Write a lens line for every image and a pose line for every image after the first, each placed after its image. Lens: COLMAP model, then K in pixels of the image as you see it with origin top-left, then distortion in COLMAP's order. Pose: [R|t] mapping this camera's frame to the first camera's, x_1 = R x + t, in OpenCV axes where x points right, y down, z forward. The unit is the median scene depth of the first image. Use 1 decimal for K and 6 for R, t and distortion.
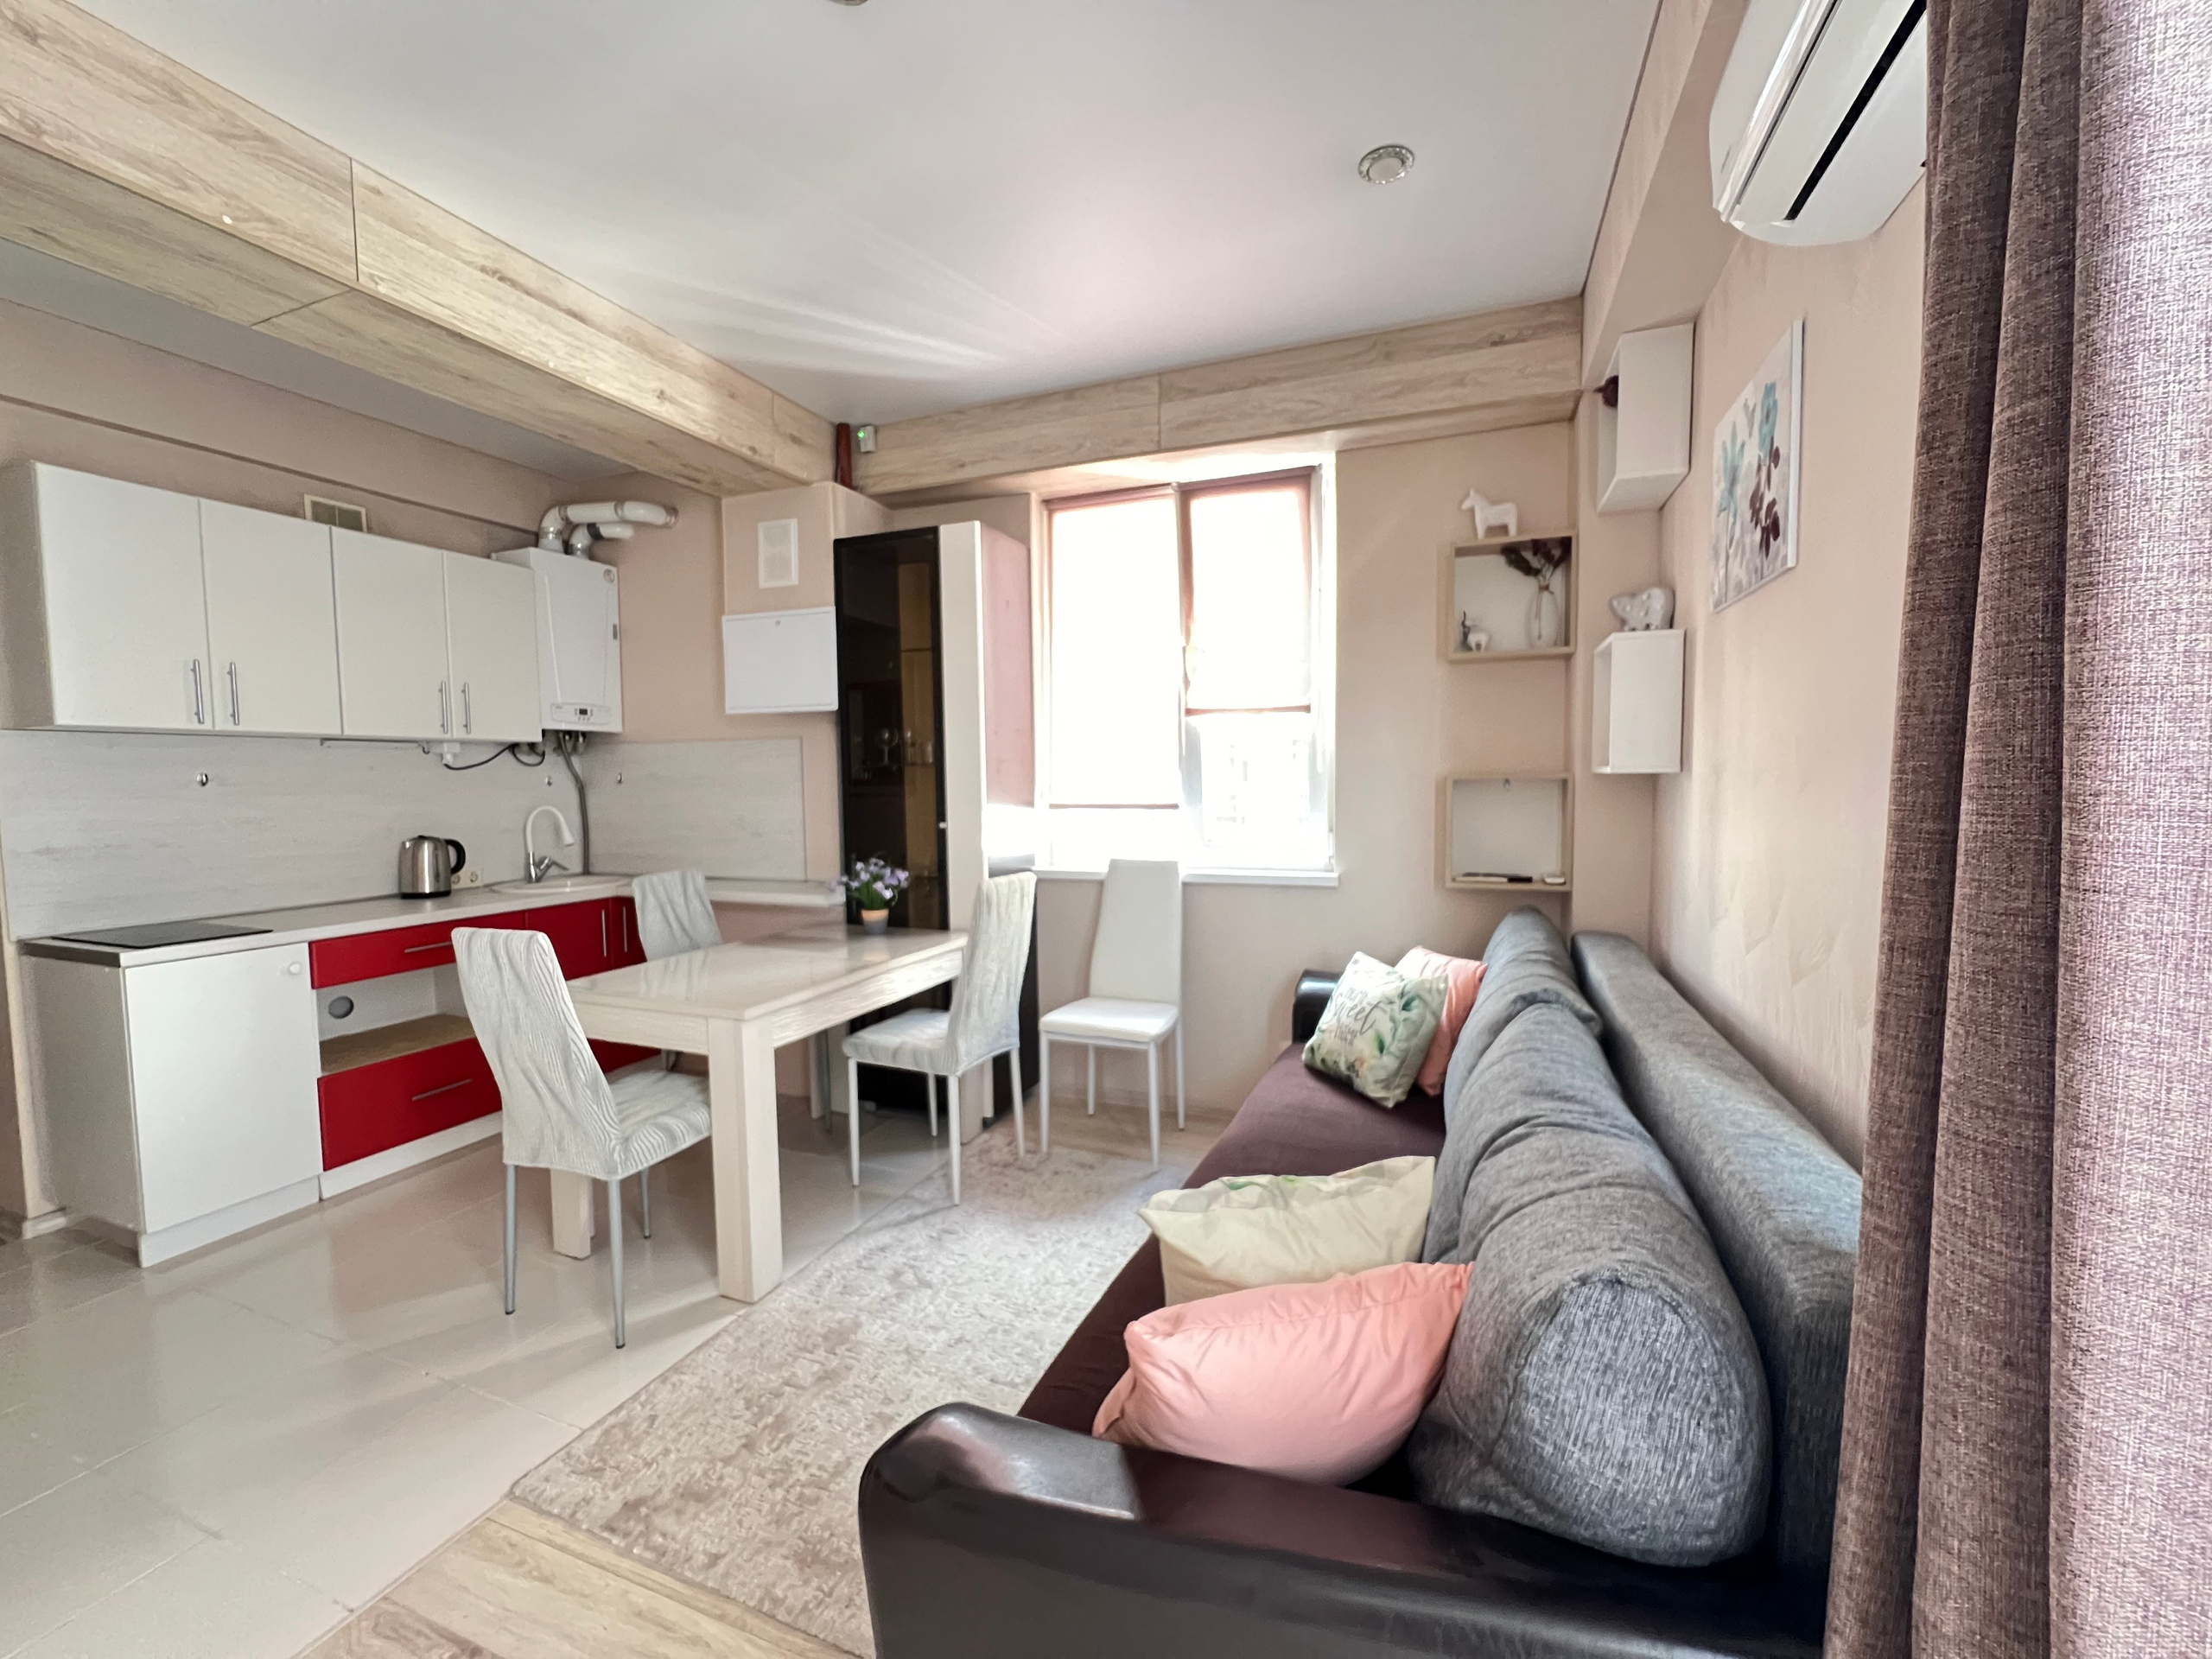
lens RADIAL K [[895.5, 0, 1106.0], [0, 895.5, 829.5], [0, 0, 1]] dist [-0.009959, 0.003567]
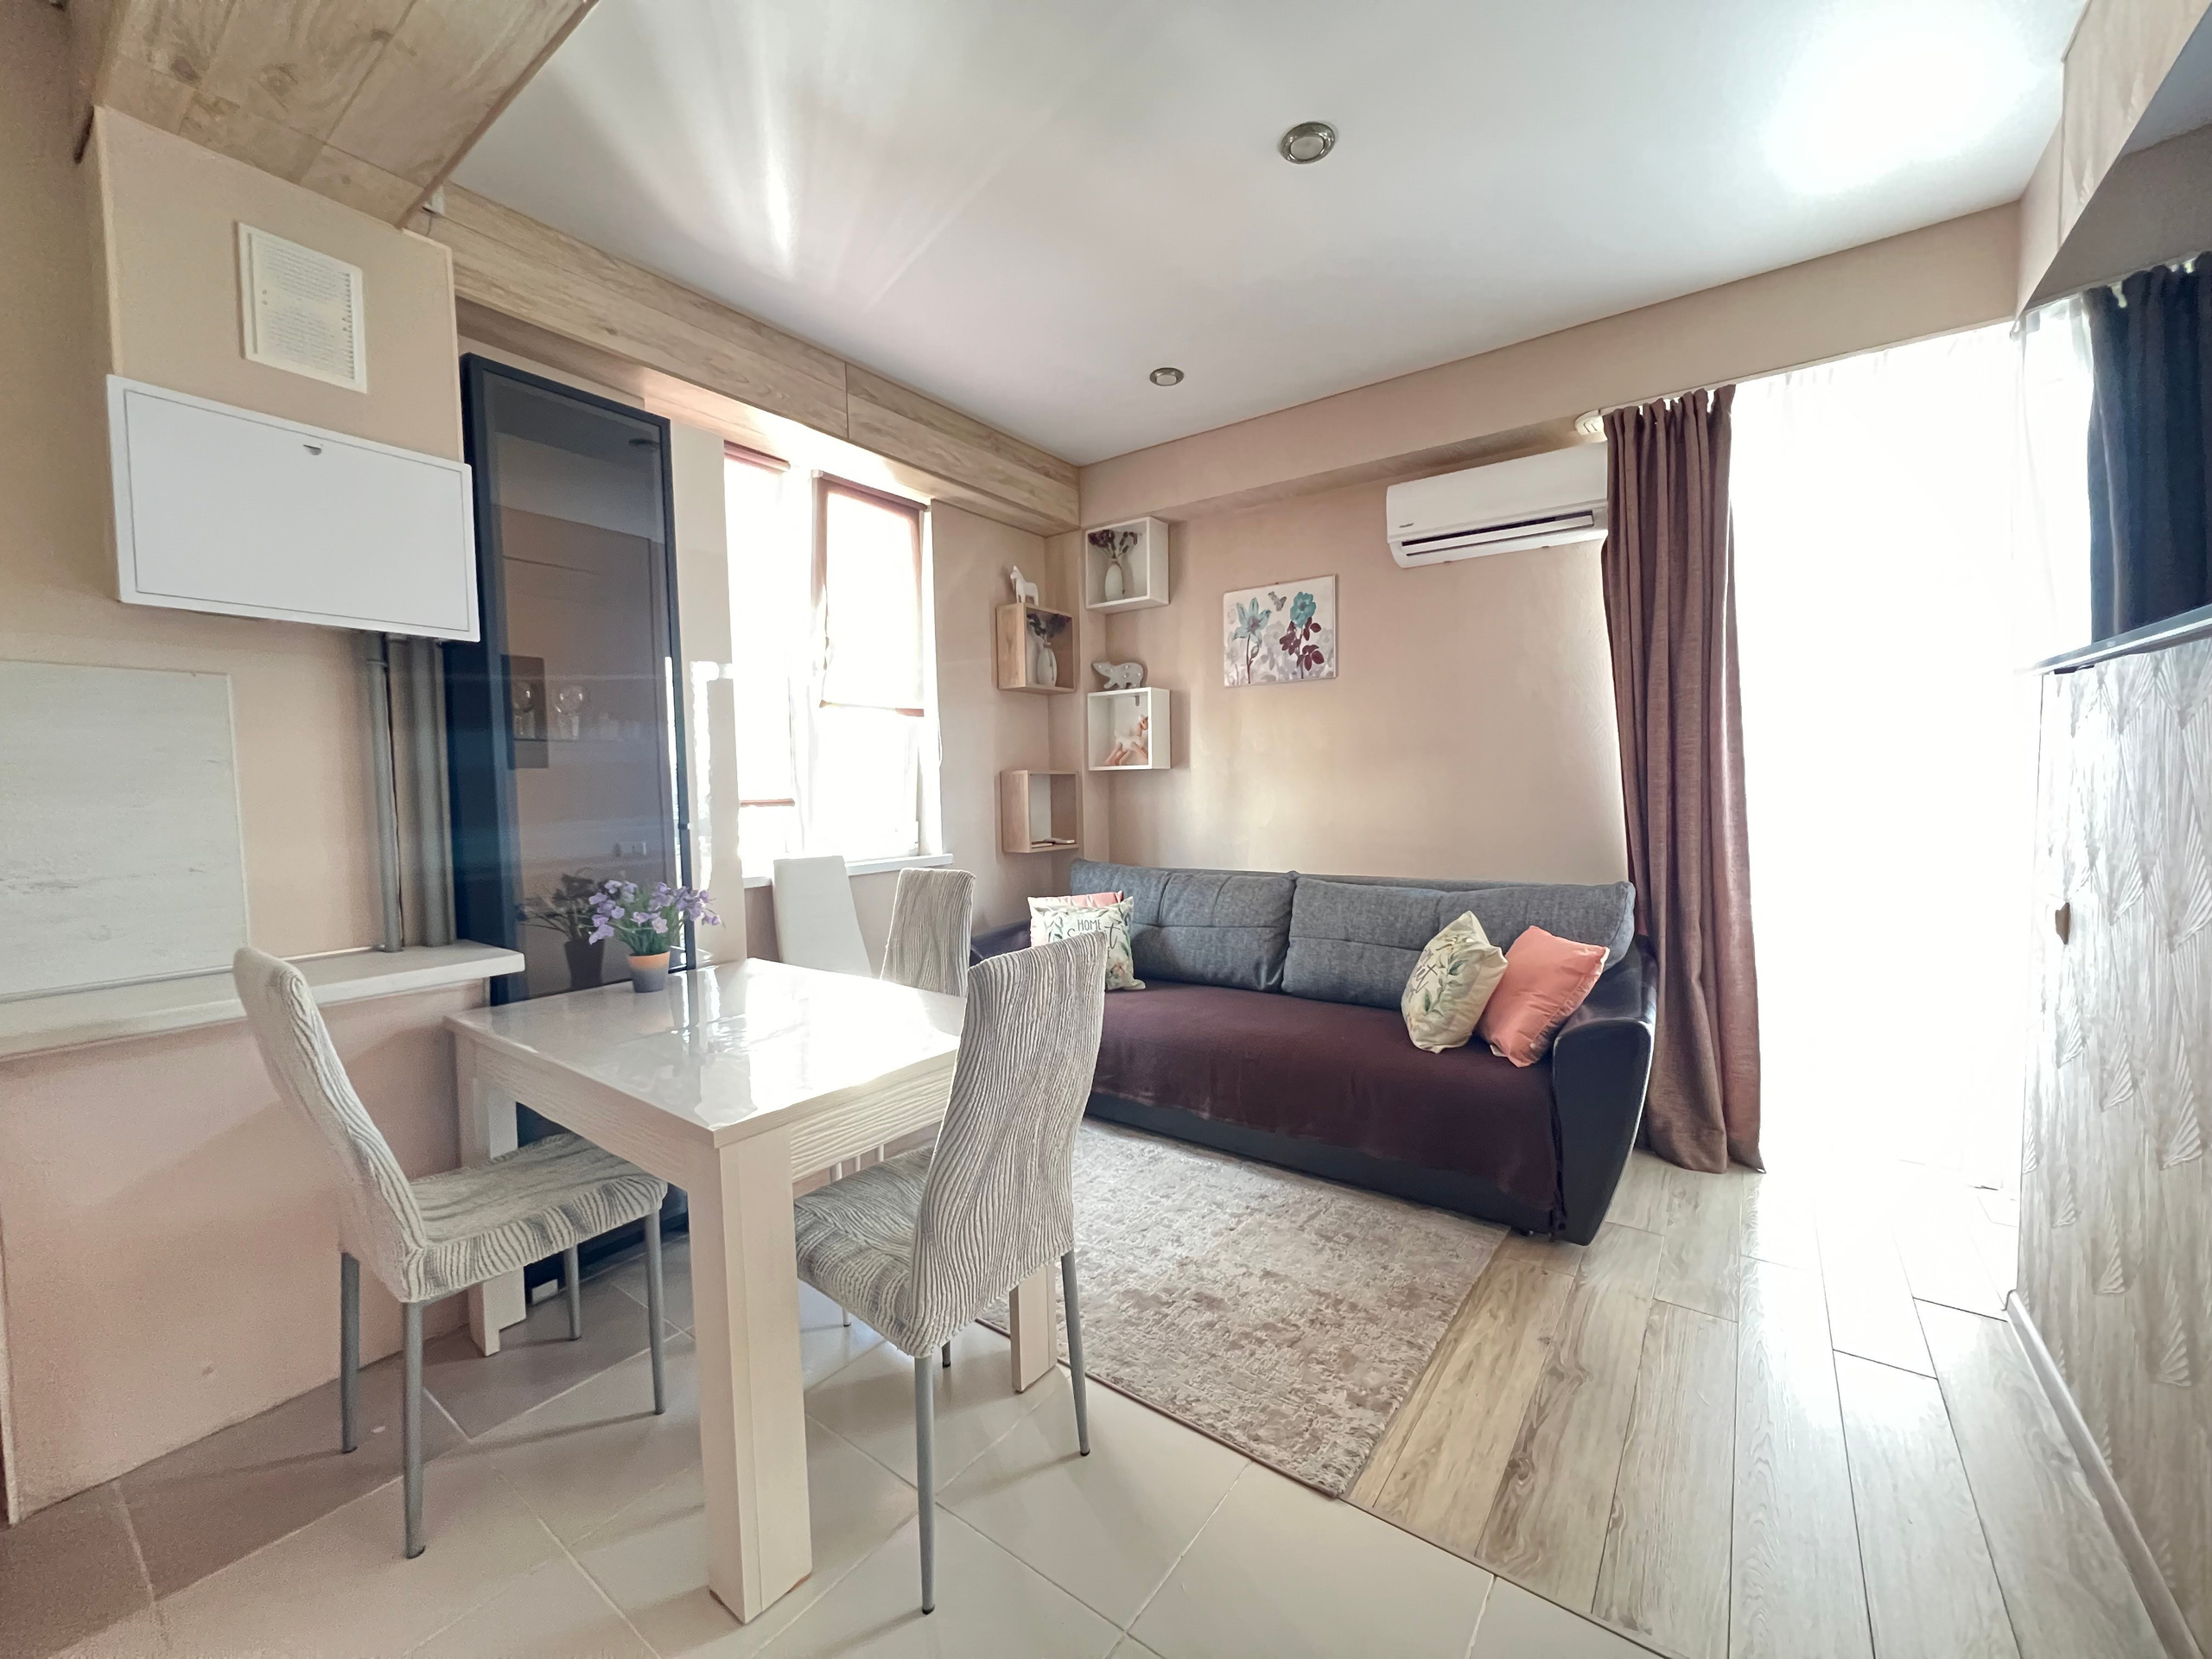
lens RADIAL K [[883.9, 0, 1108.1], [0, 883.9, 831.7], [0, 0, 1]] dist [-0.000189, 0.000490]
pose [[0.250144, -0.042252, 0.967286, -0.831310], [0.073109, 0.997019, 0.024644, 0.007133], [-0.965444, 0.064553, 0.252487, 0.499029]]
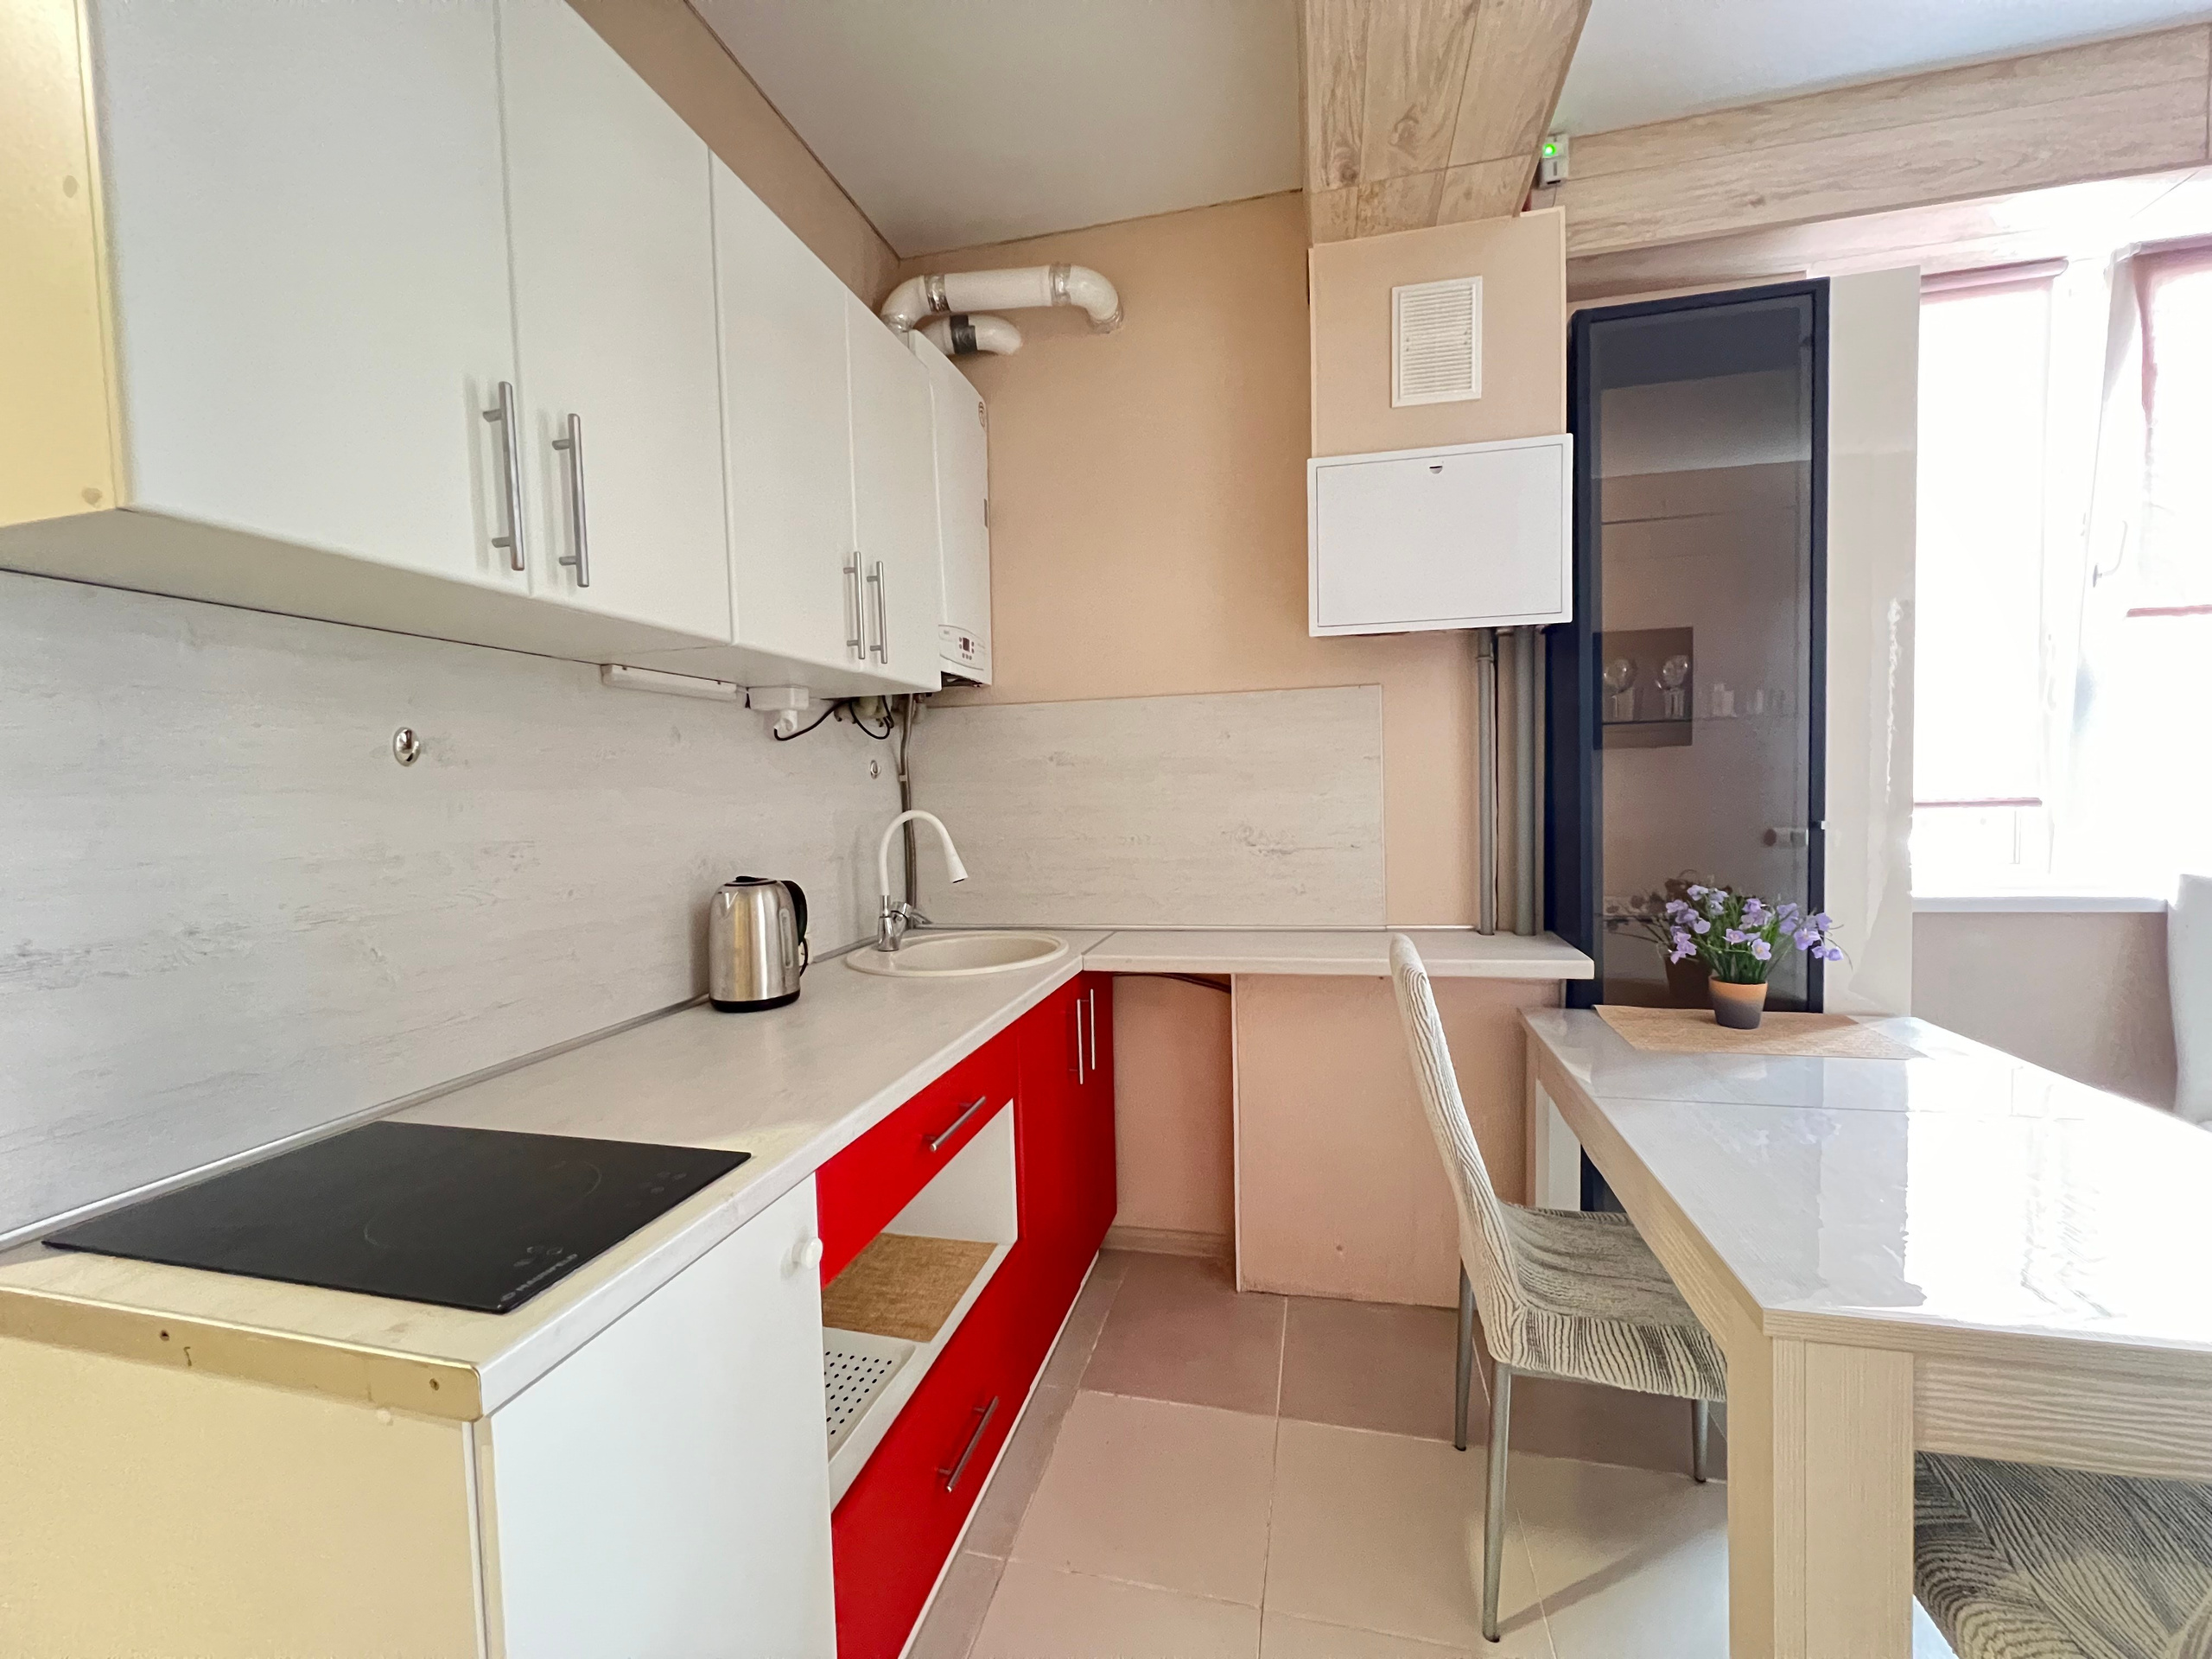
lens RADIAL K [[887.2, 0, 1107.6], [0, 887.2, 831.7], [0, 0, 1]] dist [-0.001361, 0.000537]
pose [[0.989781, -0.023459, 0.140650, -0.722189], [0.024956, 0.999649, -0.008889, -0.007061], [-0.140392, 0.012309, 0.990019, 0.539659]]
